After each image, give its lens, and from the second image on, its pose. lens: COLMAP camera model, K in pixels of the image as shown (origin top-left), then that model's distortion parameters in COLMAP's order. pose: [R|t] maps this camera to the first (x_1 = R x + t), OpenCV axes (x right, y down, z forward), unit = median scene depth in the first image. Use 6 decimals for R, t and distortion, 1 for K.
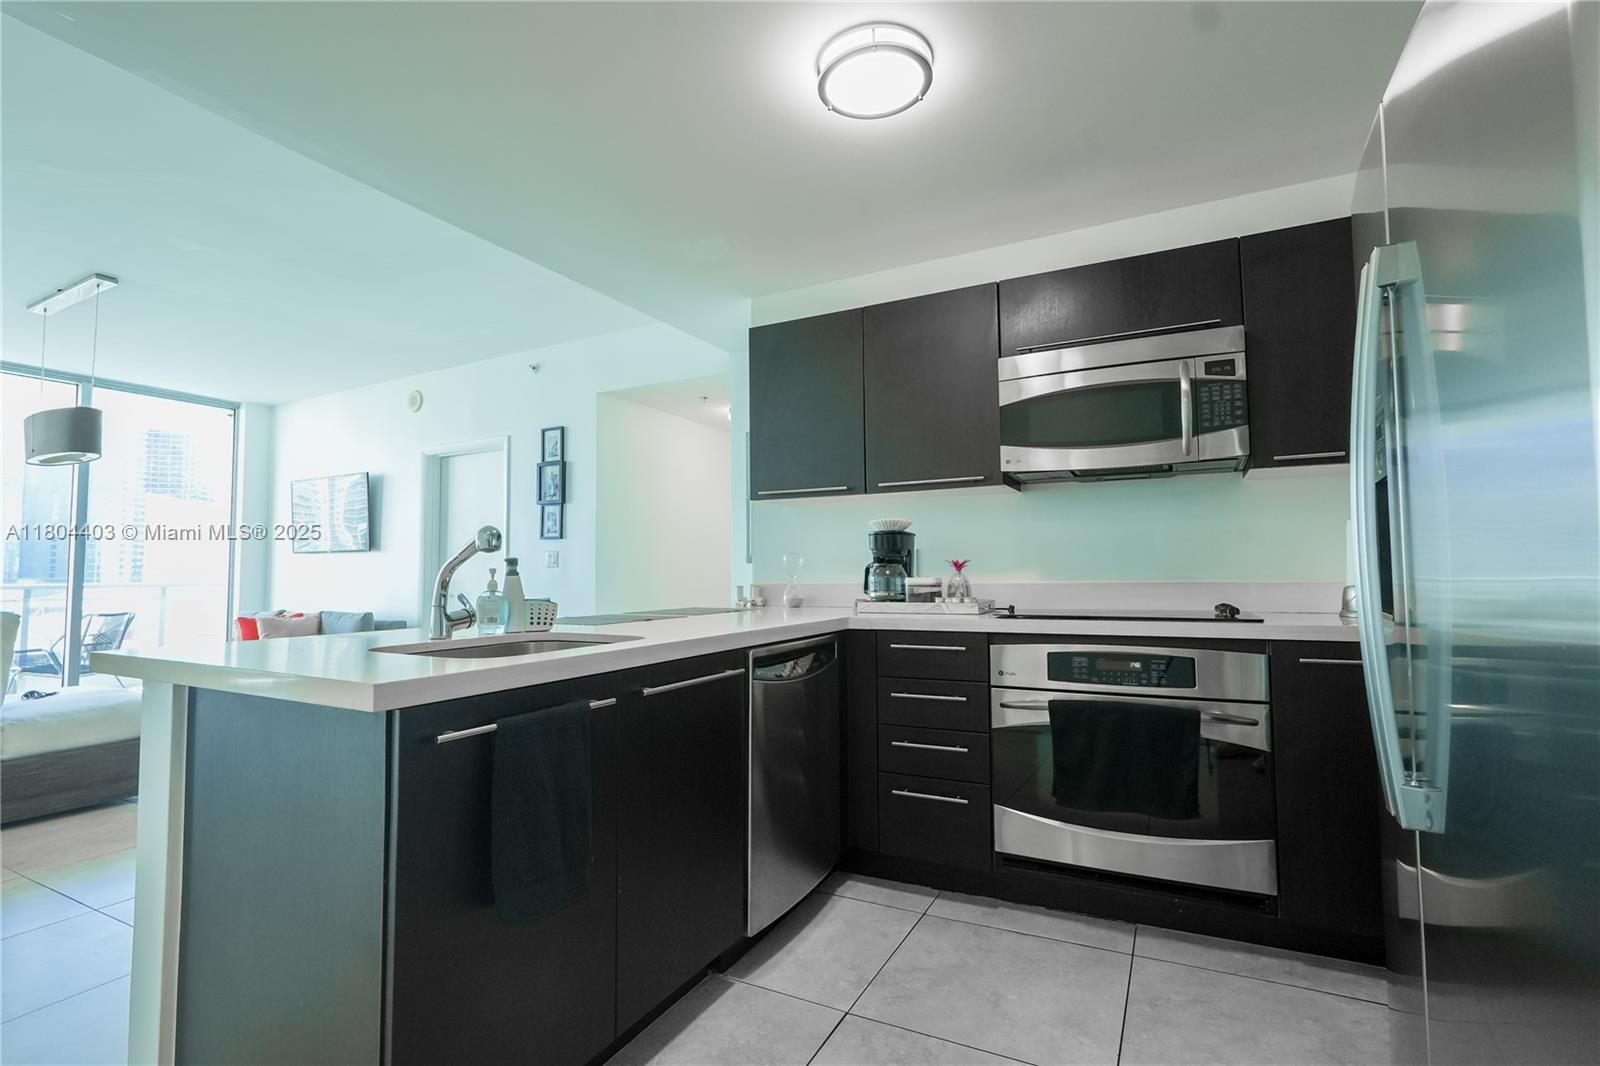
lens RADIAL K [[731.2, 0, 806.8], [0, 731.2, 530.9], [0, 0, 1]] dist [-0.025485, 0.010892]
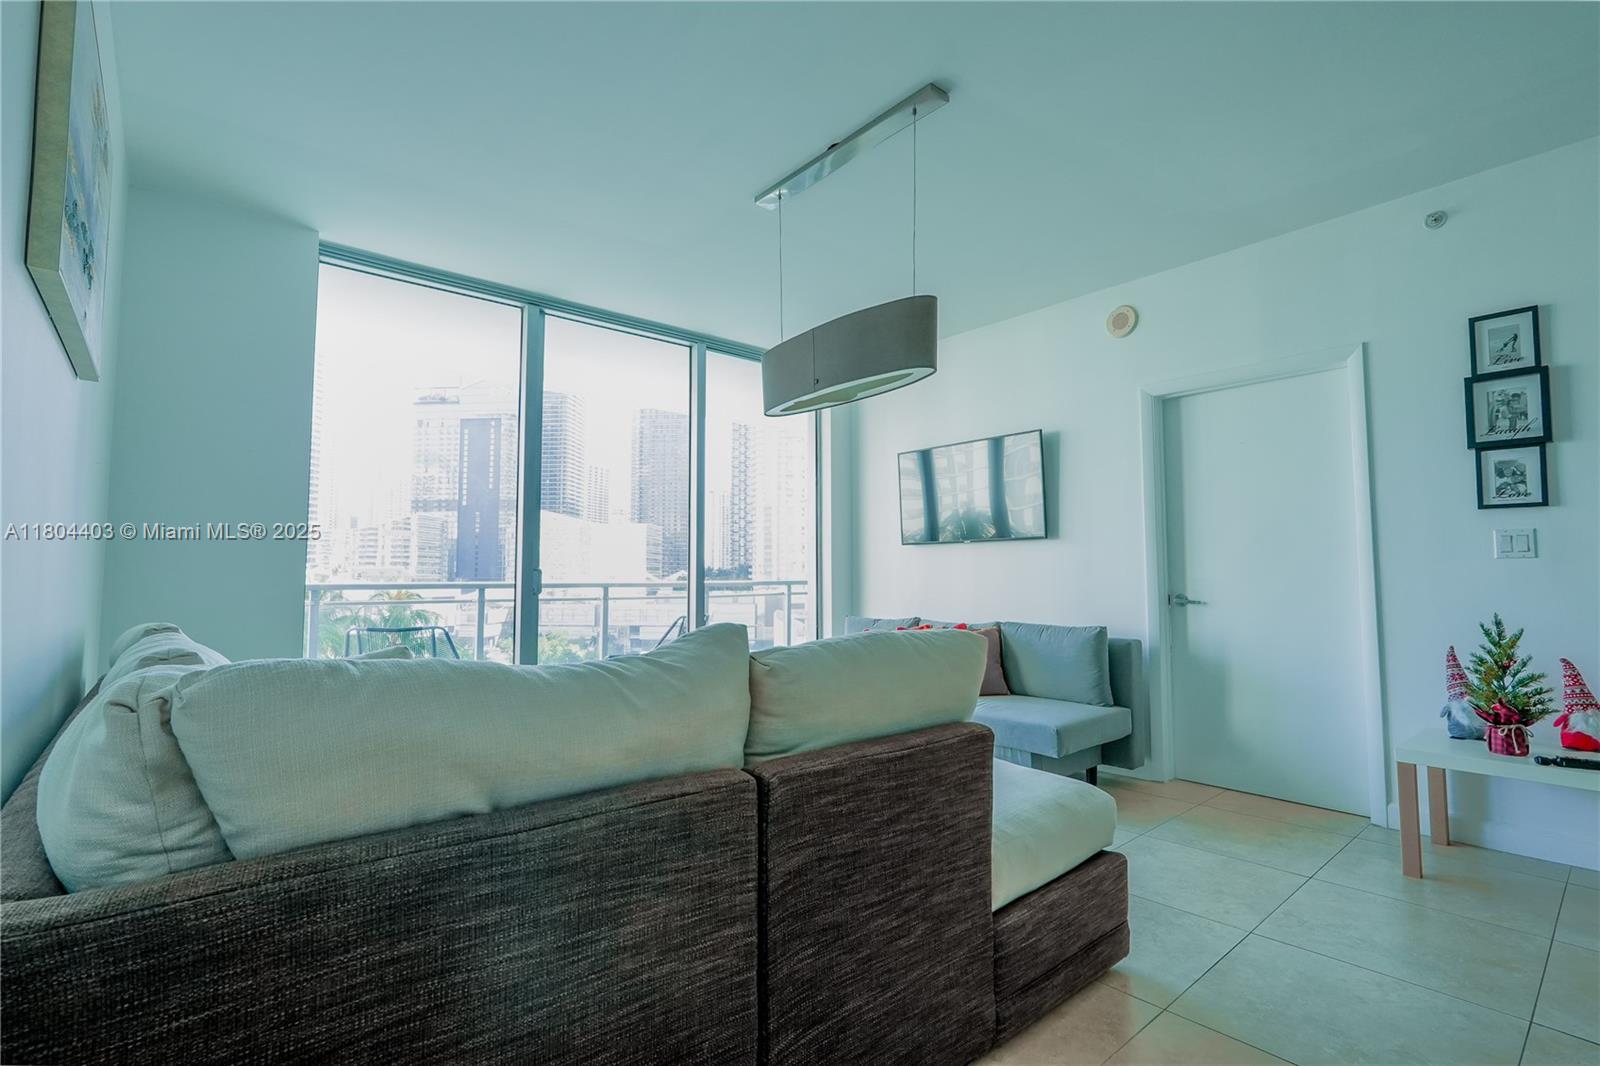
lens RADIAL K [[731.2, 0, 806.8], [0, 731.2, 530.9], [0, 0, 1]] dist [-0.025485, 0.010892]
pose [[0.932513, -0.021415, -0.360500, -0.647864], [0.020391, 0.999770, -0.006642, 0.021697], [0.360559, -0.001157, 0.932736, 0.275889]]
